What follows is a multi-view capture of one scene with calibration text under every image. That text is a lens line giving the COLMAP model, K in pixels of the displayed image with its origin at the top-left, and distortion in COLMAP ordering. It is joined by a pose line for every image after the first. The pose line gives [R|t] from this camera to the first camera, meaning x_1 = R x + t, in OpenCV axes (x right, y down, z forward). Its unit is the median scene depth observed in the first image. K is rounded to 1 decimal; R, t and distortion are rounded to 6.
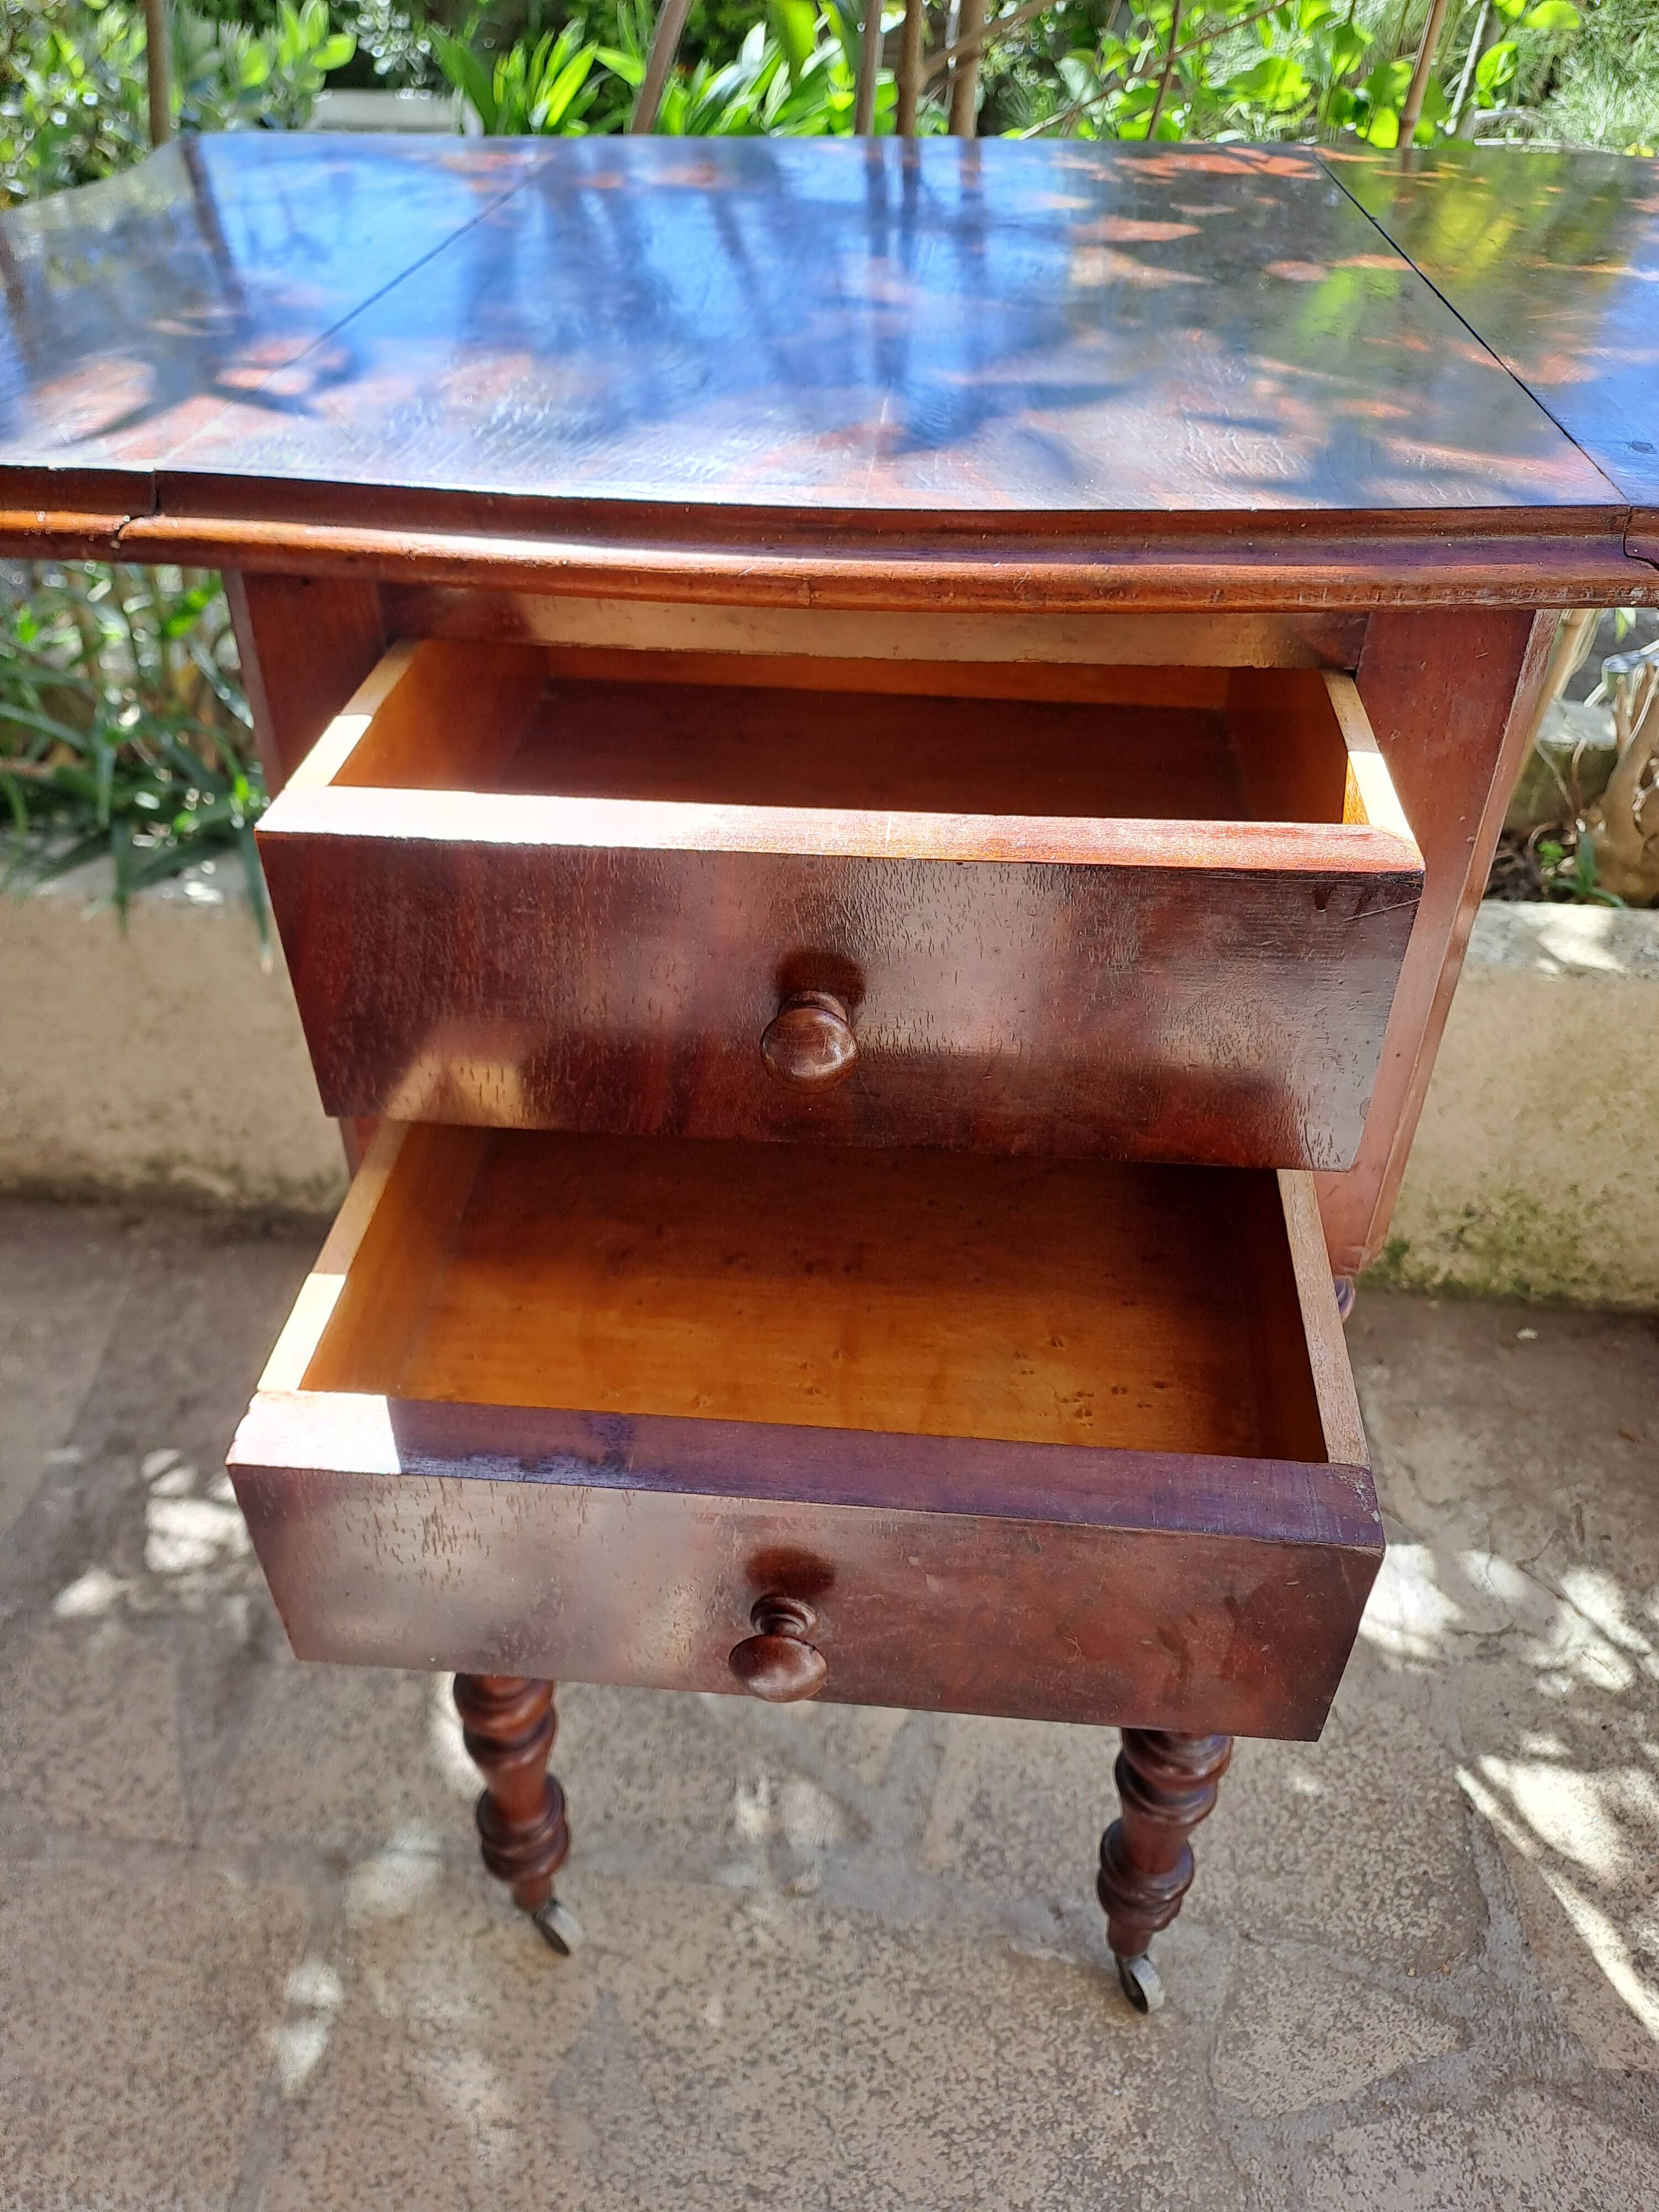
lens RADIAL K [[1657.4, 0, 820.6], [0, 1657.4, 1147.0], [0, 0, 1]] dist [0.041395, -0.032228]
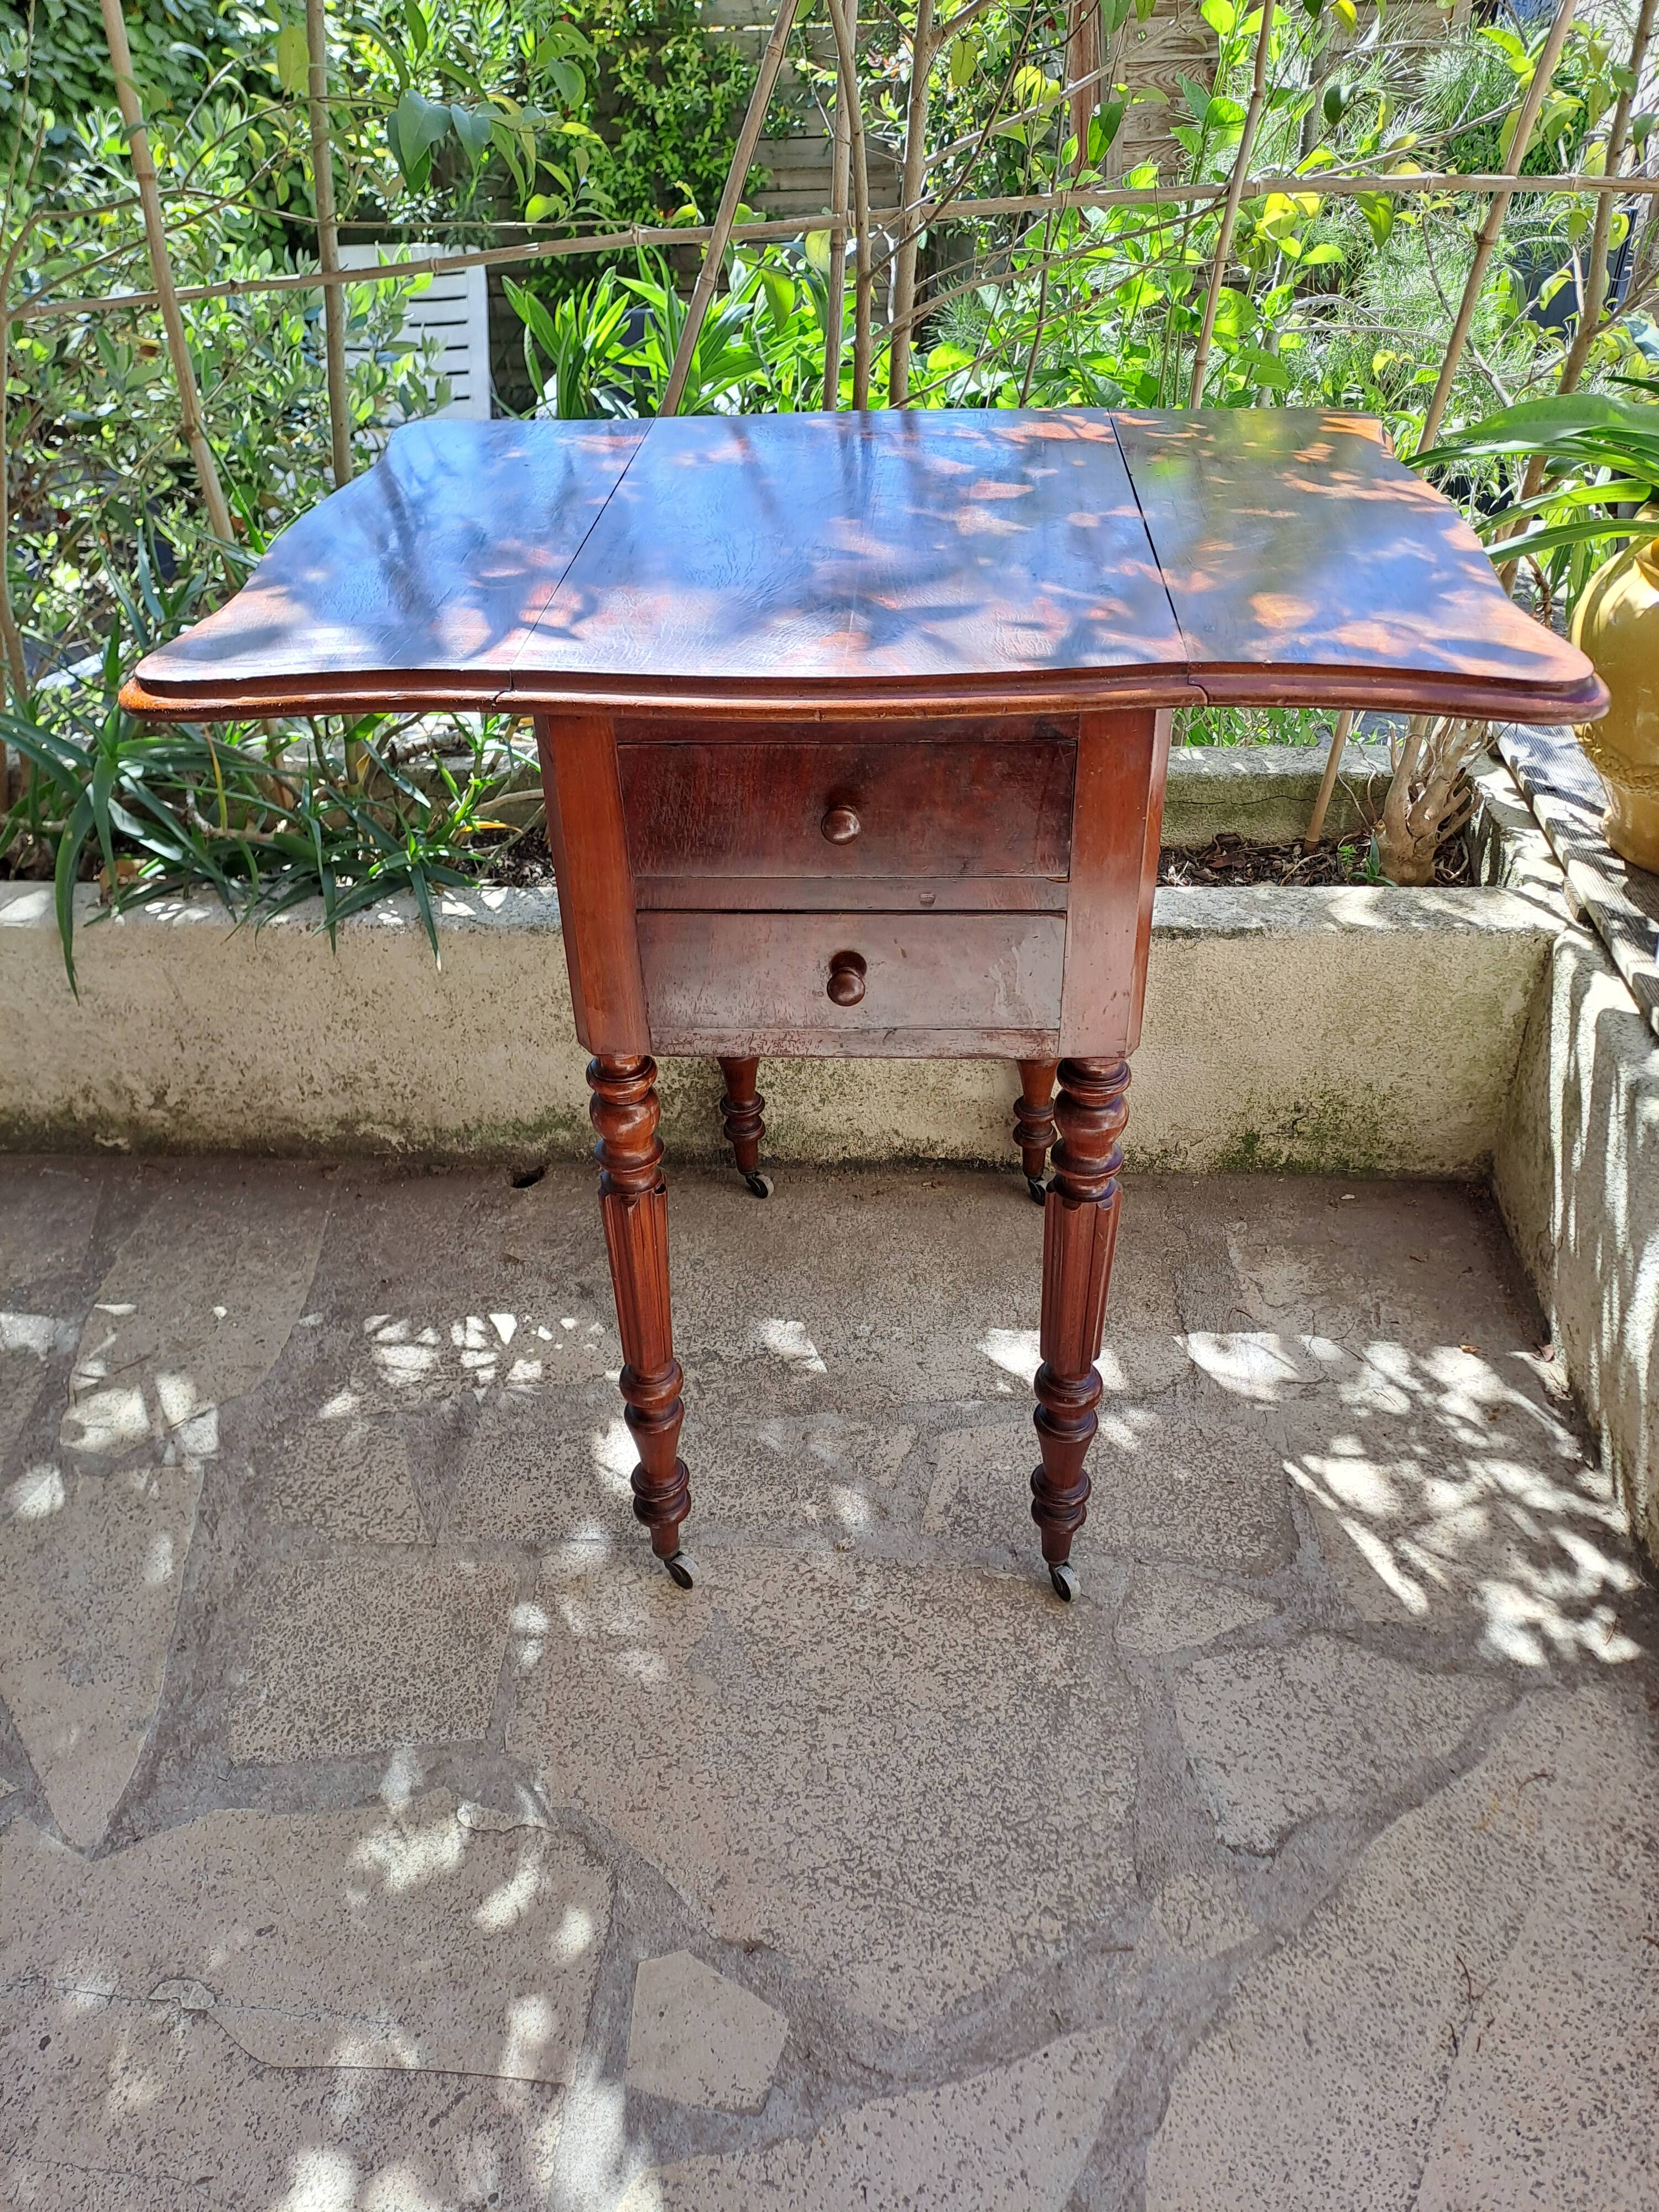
lens RADIAL K [[1657.4, 0, 840.3], [0, 1657.4, 1116.3], [0, 0, 1]] dist [0.041395, -0.032228]
pose [[0.999020, -0.042578, 0.012098, -0.016574], [0.043167, 0.997633, -0.053523, 0.140733], [-0.009790, 0.053993, 0.998493, -0.527316]]
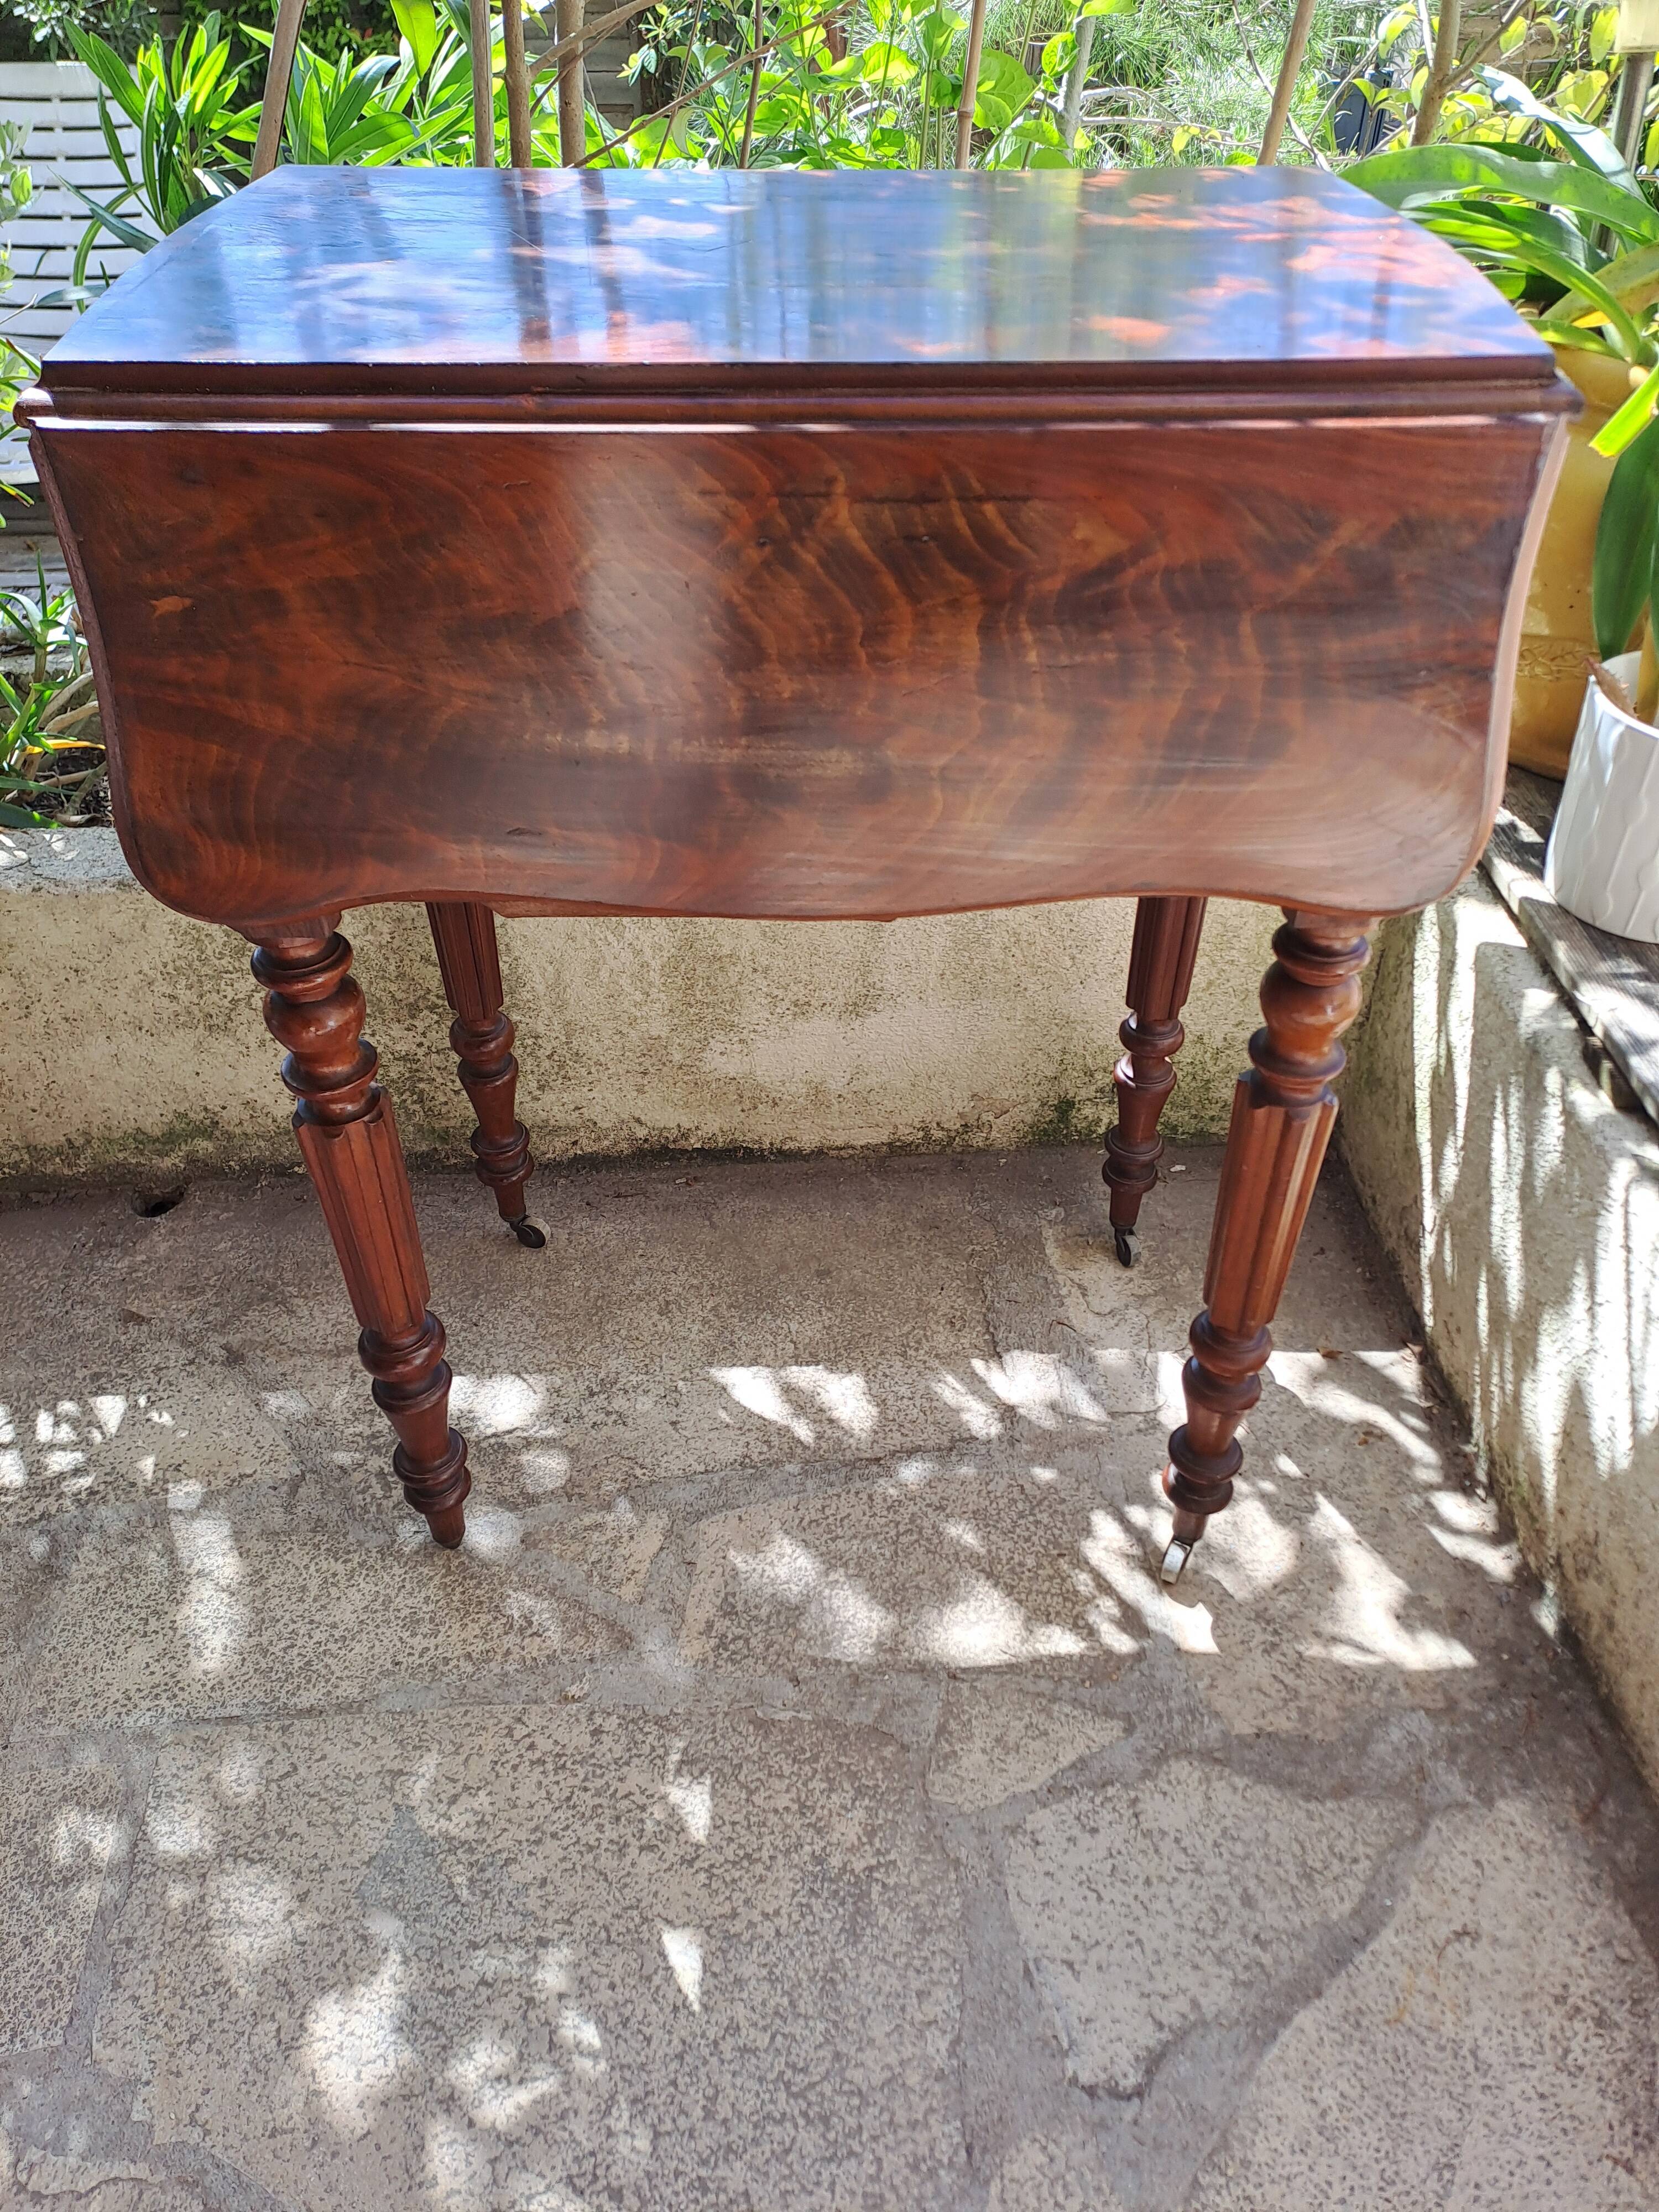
lens RADIAL K [[1657.4, 0, 863.1], [0, 1657.4, 1117.8], [0, 0, 1]] dist [0.041395, -0.032228]
pose [[0.985521, -0.097805, 0.138500, 0.067342], [0.096568, 0.995203, 0.015642, 0.052334], [-0.139366, -0.002041, 0.990239, -0.162150]]
